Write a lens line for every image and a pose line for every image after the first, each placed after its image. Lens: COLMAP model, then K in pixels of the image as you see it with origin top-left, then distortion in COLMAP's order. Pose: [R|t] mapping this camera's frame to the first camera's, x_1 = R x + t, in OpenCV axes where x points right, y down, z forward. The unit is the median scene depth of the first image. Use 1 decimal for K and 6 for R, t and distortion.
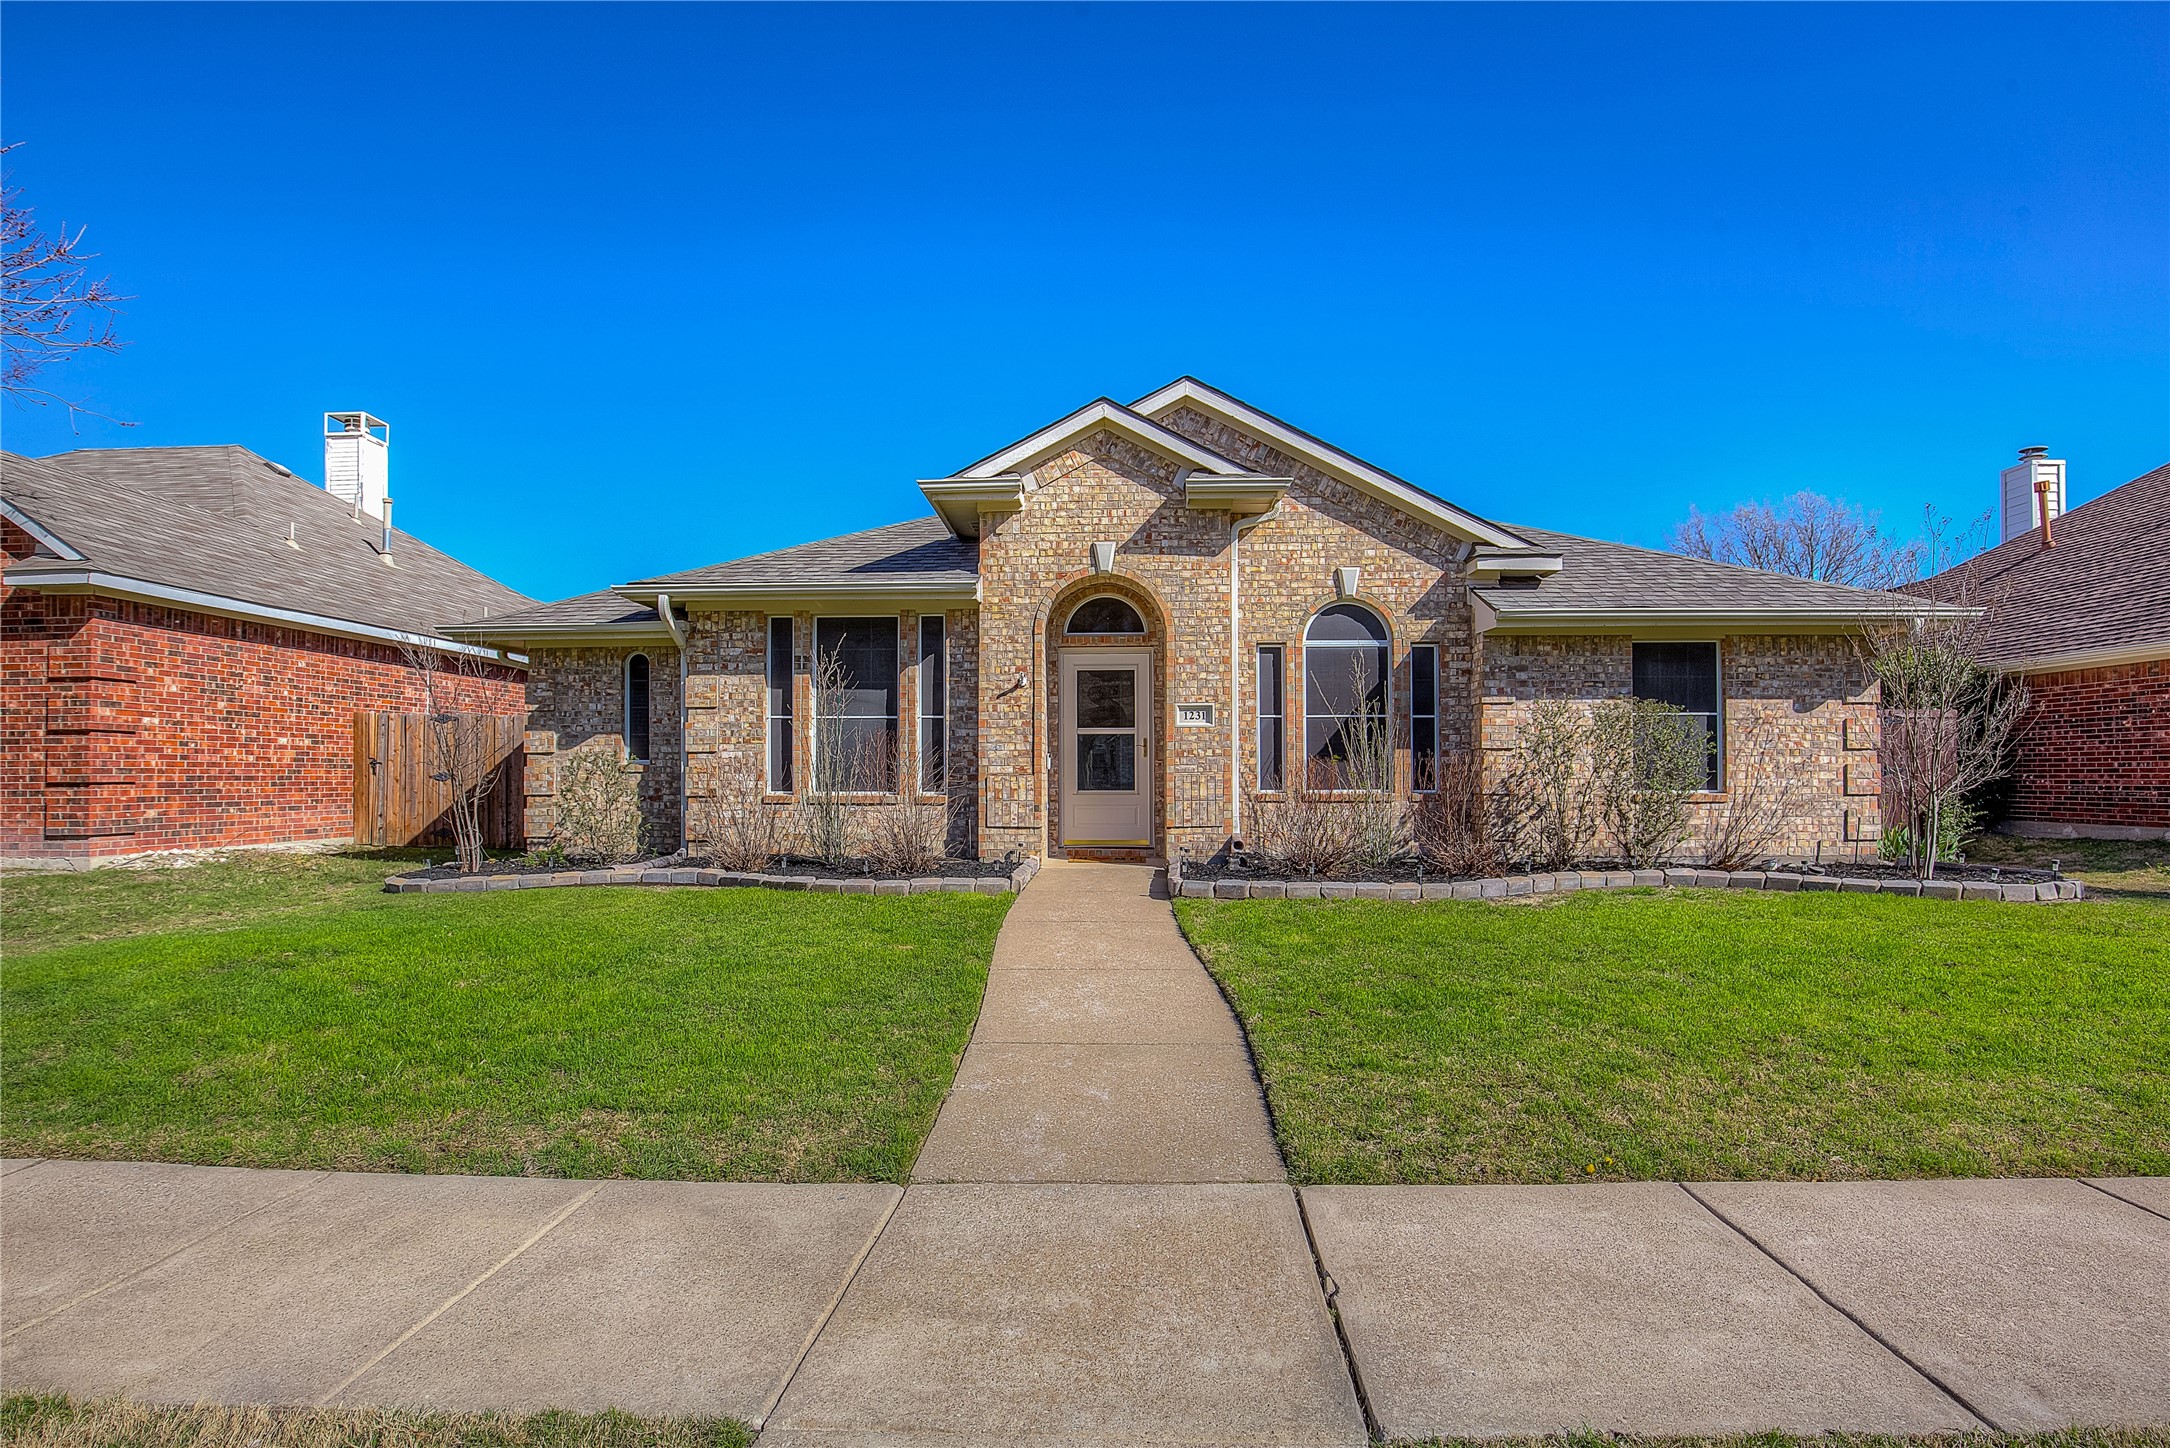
lens RADIAL K [[1007.6, 0, 1074.3], [0, 1007.6, 771.9], [0, 0, 1]] dist [-0.034891, 0.007424]
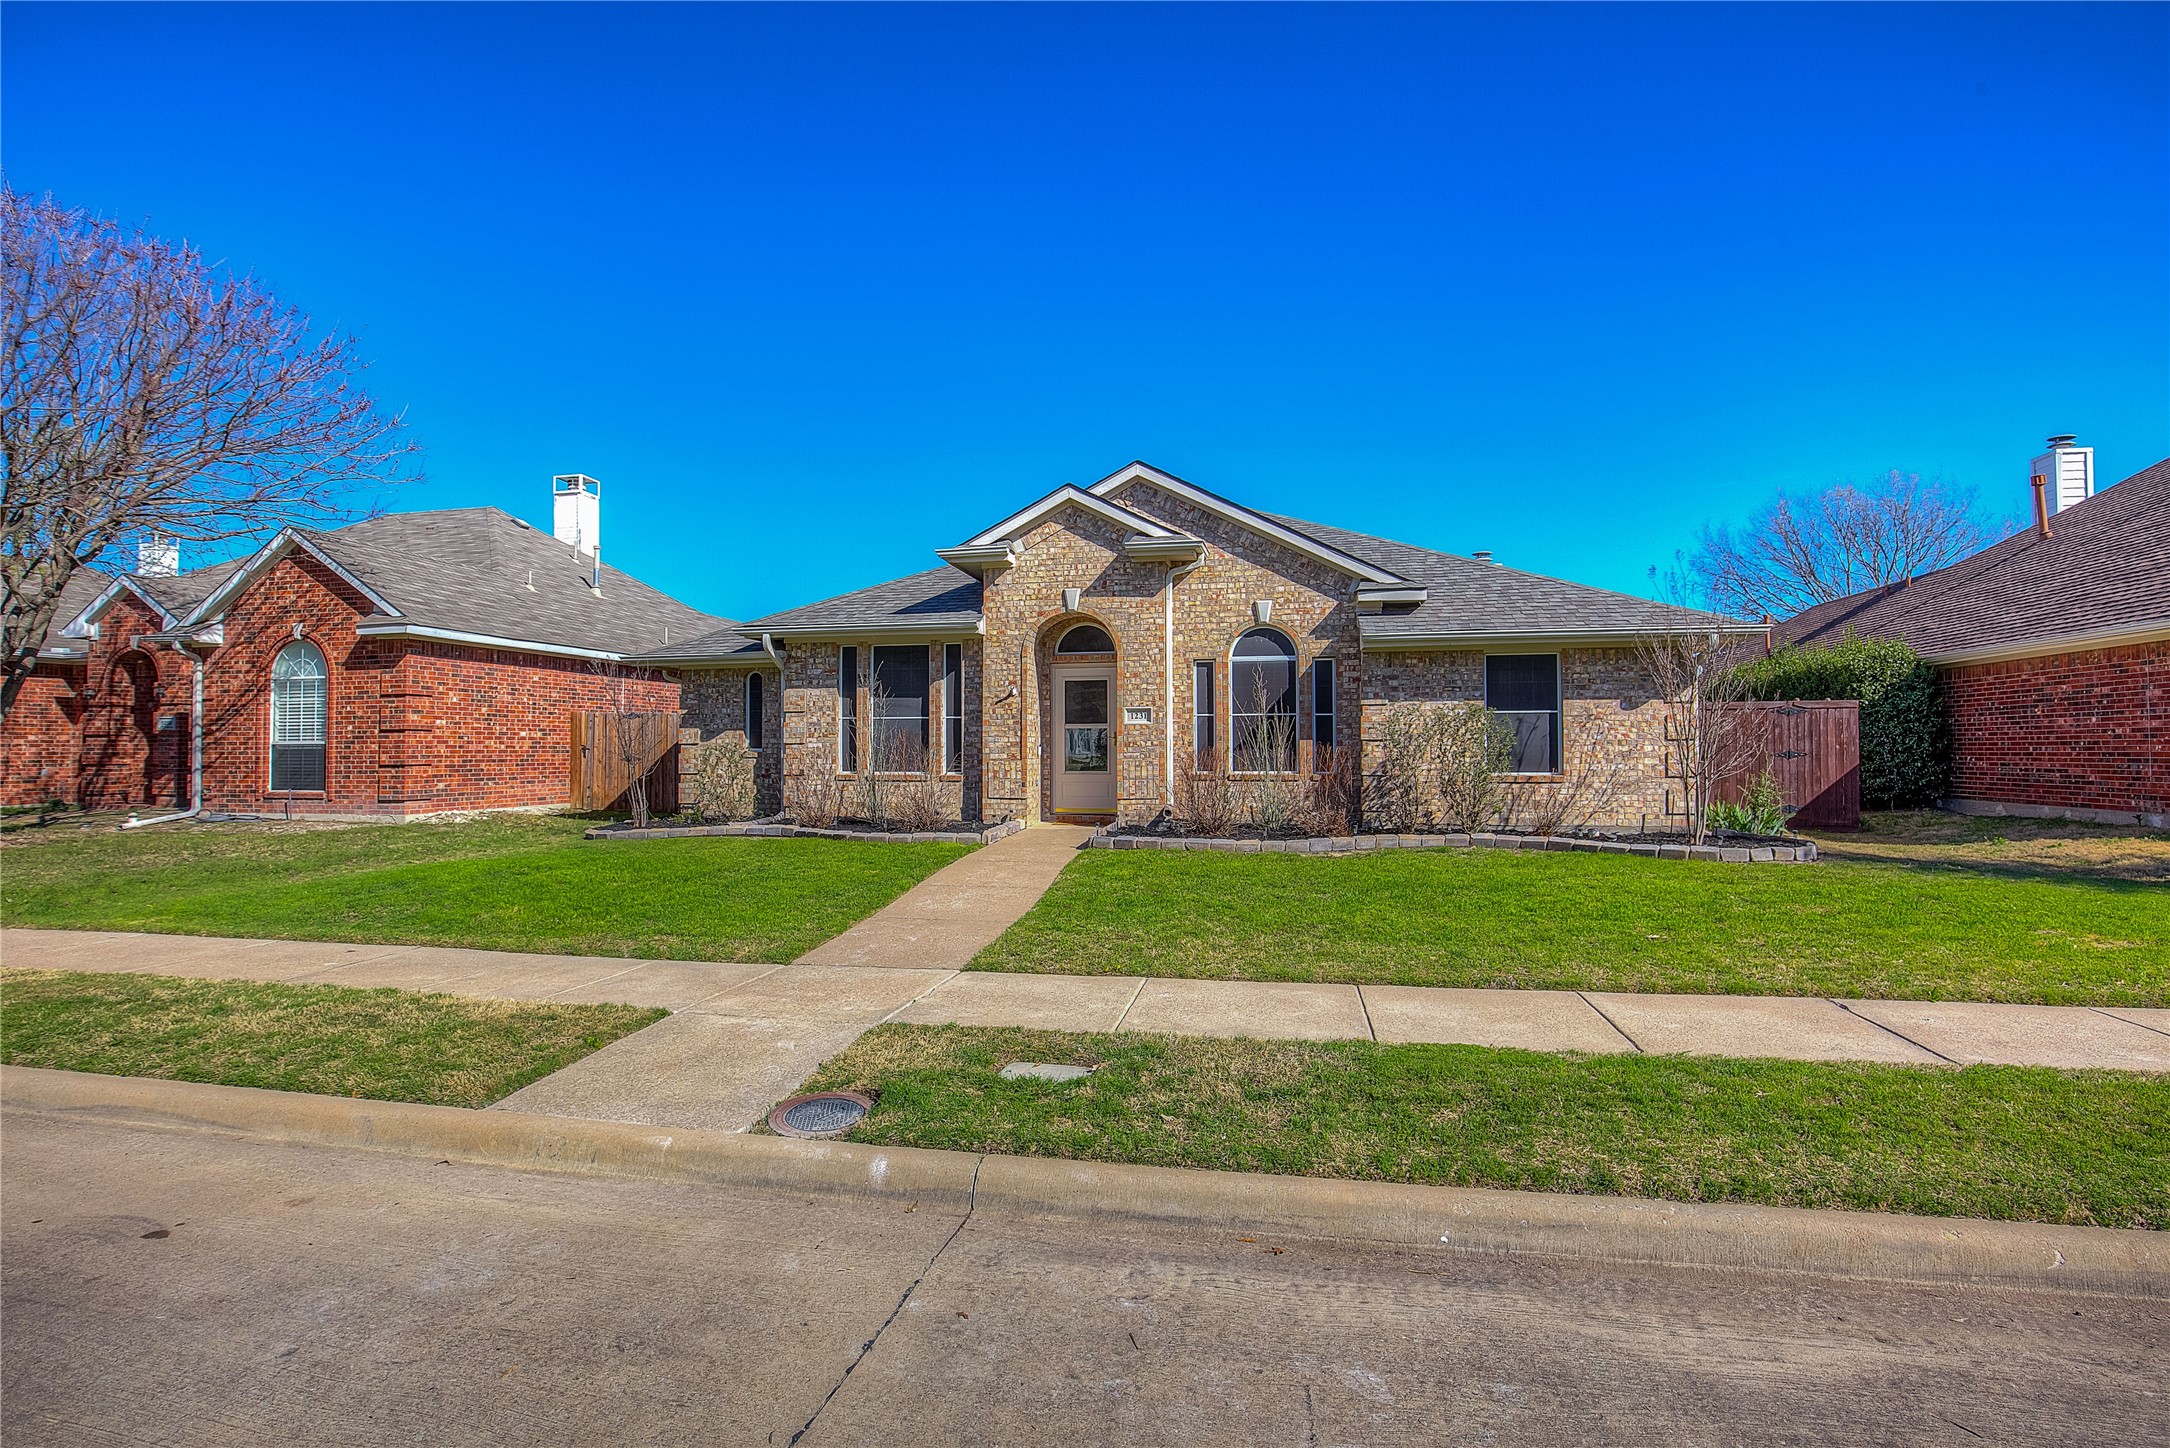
lens RADIAL K [[1007.6, 0, 1095.1], [0, 1007.6, 736.0], [0, 0, 1]] dist [-0.034891, 0.007424]
pose [[0.987928, -0.003069, -0.154884, 0.267486], [0.001600, 0.999953, -0.009604, -0.016525], [0.154906, 0.009240, 0.987886, -0.330937]]
